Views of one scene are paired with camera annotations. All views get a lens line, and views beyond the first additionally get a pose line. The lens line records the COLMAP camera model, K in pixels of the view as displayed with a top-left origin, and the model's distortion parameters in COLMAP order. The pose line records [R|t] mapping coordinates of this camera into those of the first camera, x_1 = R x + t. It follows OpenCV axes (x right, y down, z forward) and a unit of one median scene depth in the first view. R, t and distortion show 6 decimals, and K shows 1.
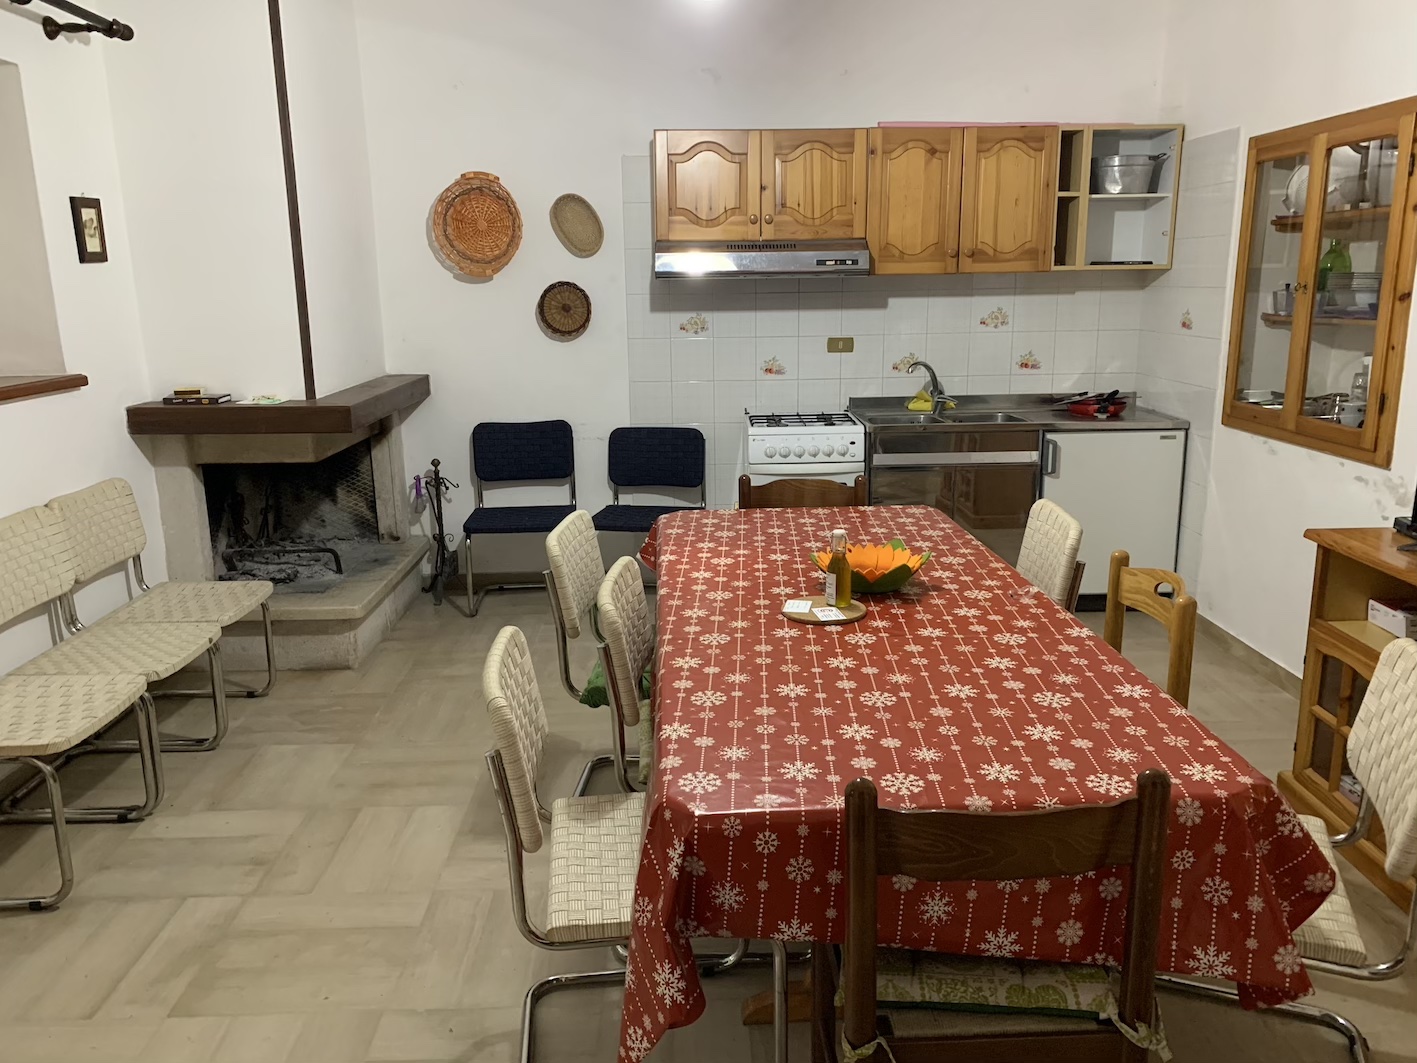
lens RADIAL K [[1096.3, 0, 713.2], [0, 1096.3, 530.8], [0, 0, 1]] dist [0.131612, -0.232550]
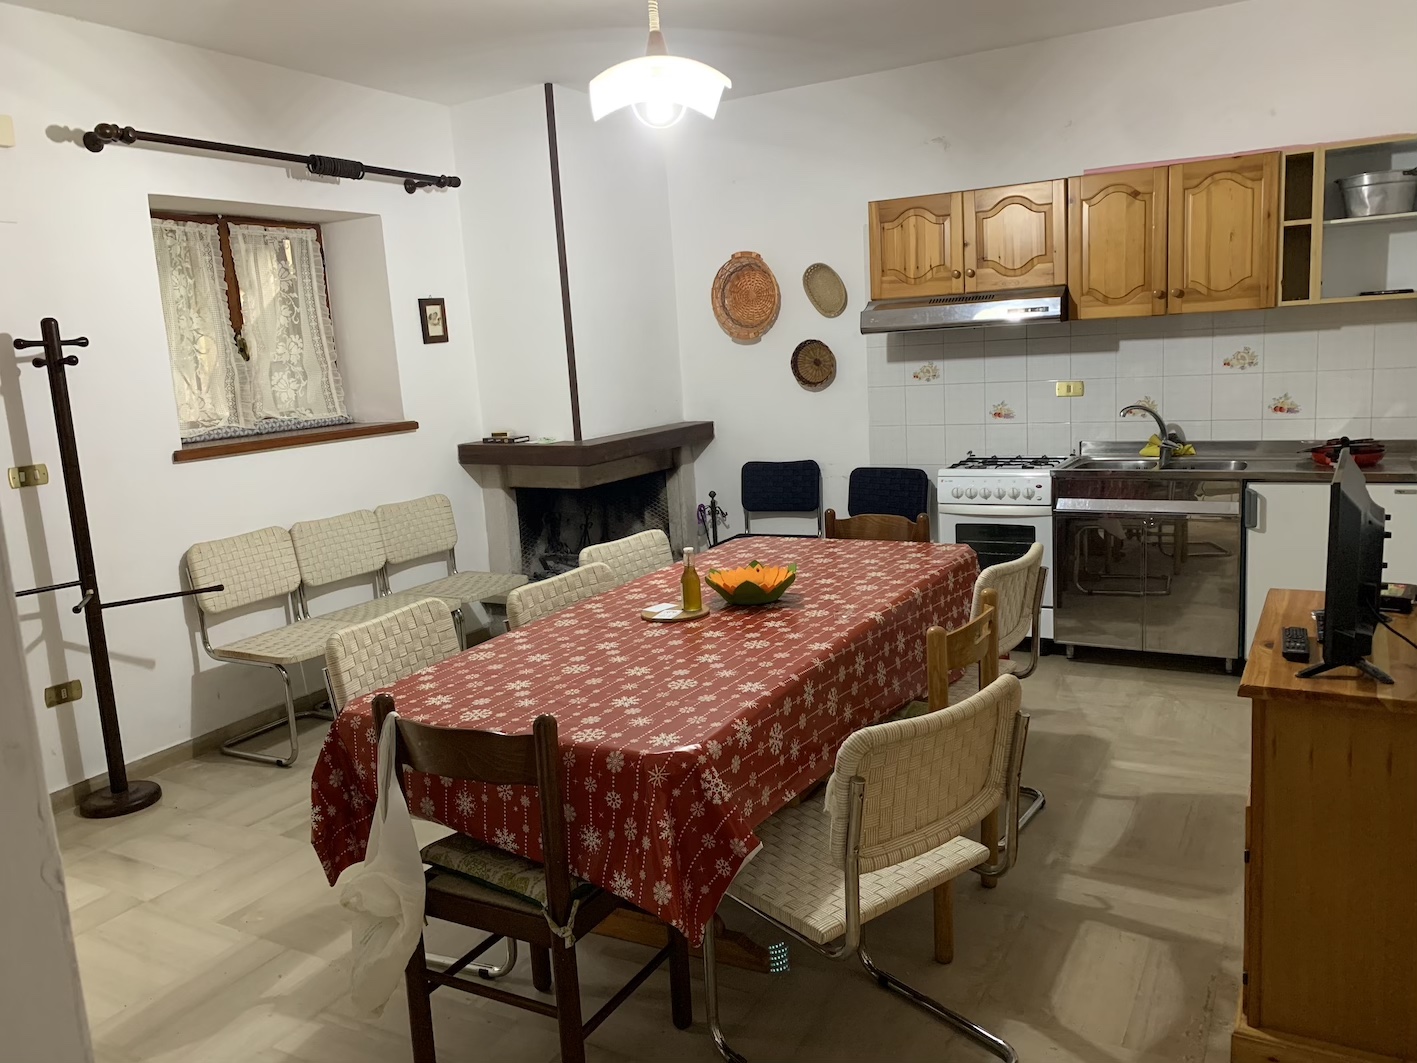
lens RADIAL K [[1089.7, 0, 708.6], [0, 1089.7, 535.7], [0, 0, 1]] dist [0.030189, -0.001114]
pose [[0.853191, 0.053740, -0.518823, 0.388569], [-0.072578, 0.997233, -0.016059, 0.002742], [0.516524, 0.051356, 0.854731, -0.006224]]
